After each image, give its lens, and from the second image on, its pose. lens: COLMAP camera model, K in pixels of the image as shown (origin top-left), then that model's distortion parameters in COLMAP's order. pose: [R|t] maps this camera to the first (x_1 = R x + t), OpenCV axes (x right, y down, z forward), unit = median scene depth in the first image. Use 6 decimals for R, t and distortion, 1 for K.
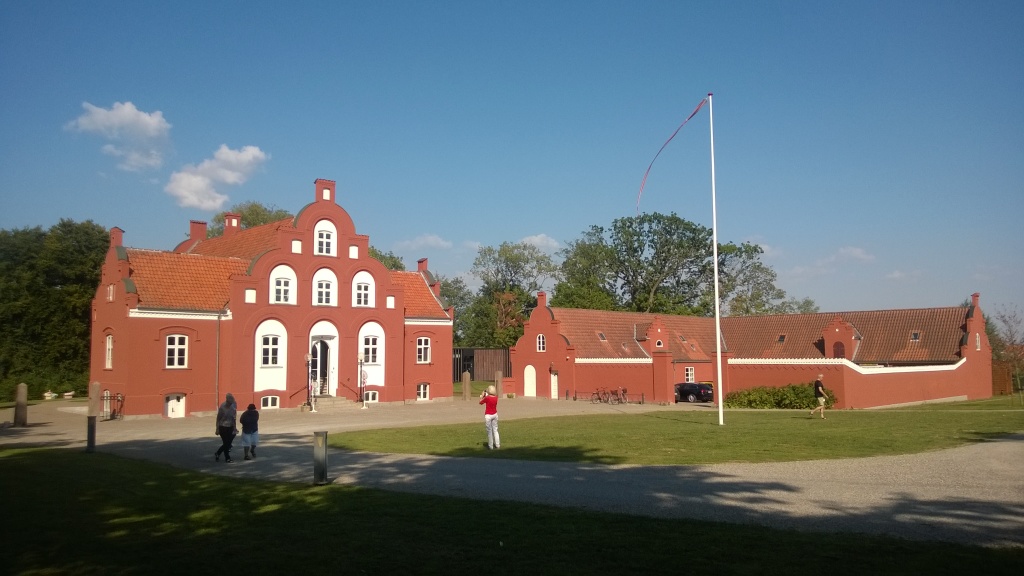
lens RADIAL K [[760.7, 0, 522.1], [0, 760.7, 286.1], [0, 0, 1]] dist [-0.003246, -0.042886]
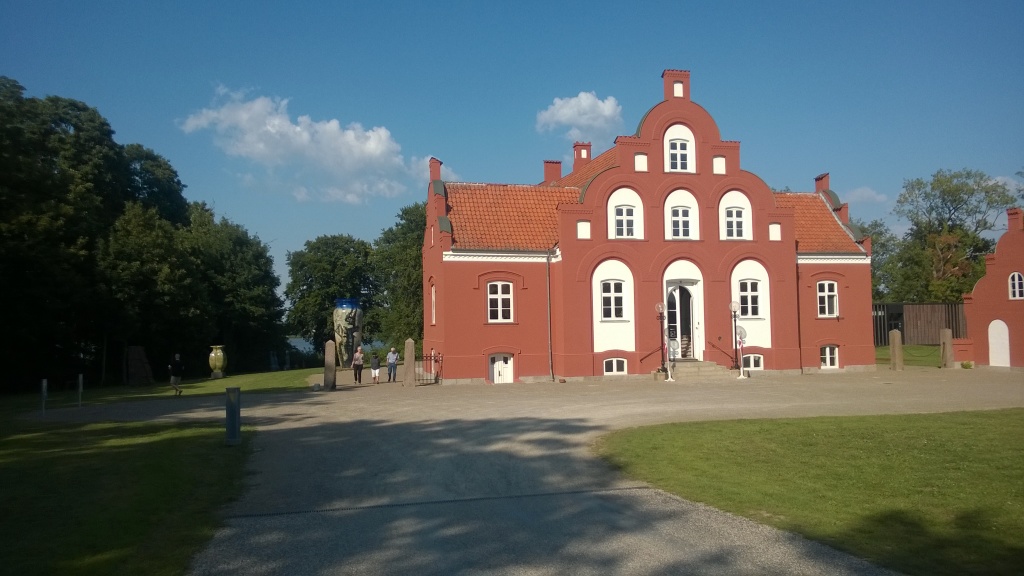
lens RADIAL K [[760.7, 0, 520.9], [0, 760.7, 283.9], [0, 0, 1]] dist [-0.003246, -0.042886]
pose [[0.864750, -0.029998, -0.501306, -0.023358], [0.051866, 0.998211, 0.029736, 0.038357], [0.499517, -0.051715, 0.864759, 0.269803]]
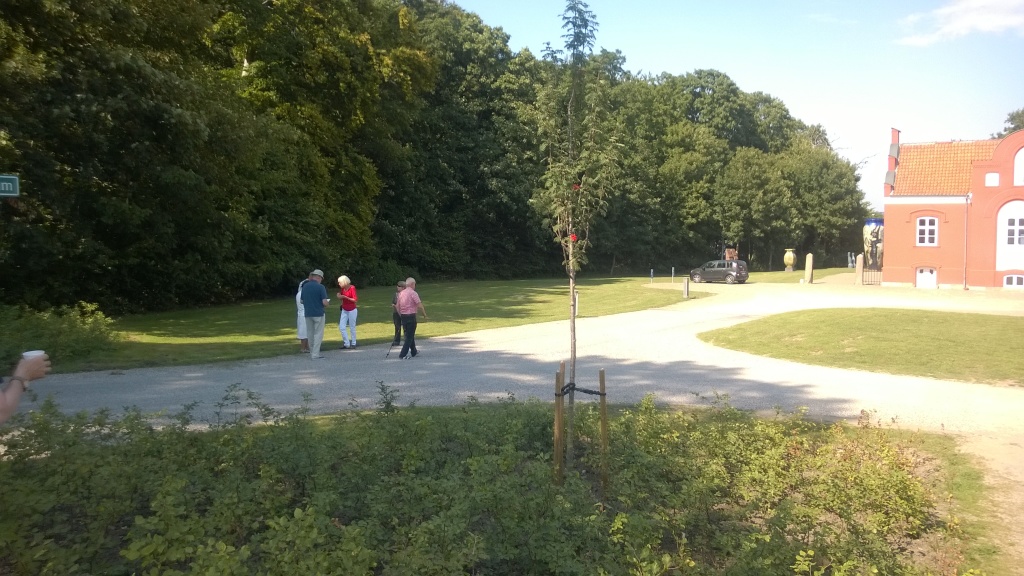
lens RADIAL K [[760.7, 0, 511.9], [0, 760.7, 287.9], [0, 0, 1]] dist [-0.003246, -0.042886]
pose [[0.193782, 0.093028, -0.976624, 0.497942], [0.095415, 0.988987, 0.113138, -0.018148], [0.976394, -0.115108, 0.182771, 0.135492]]
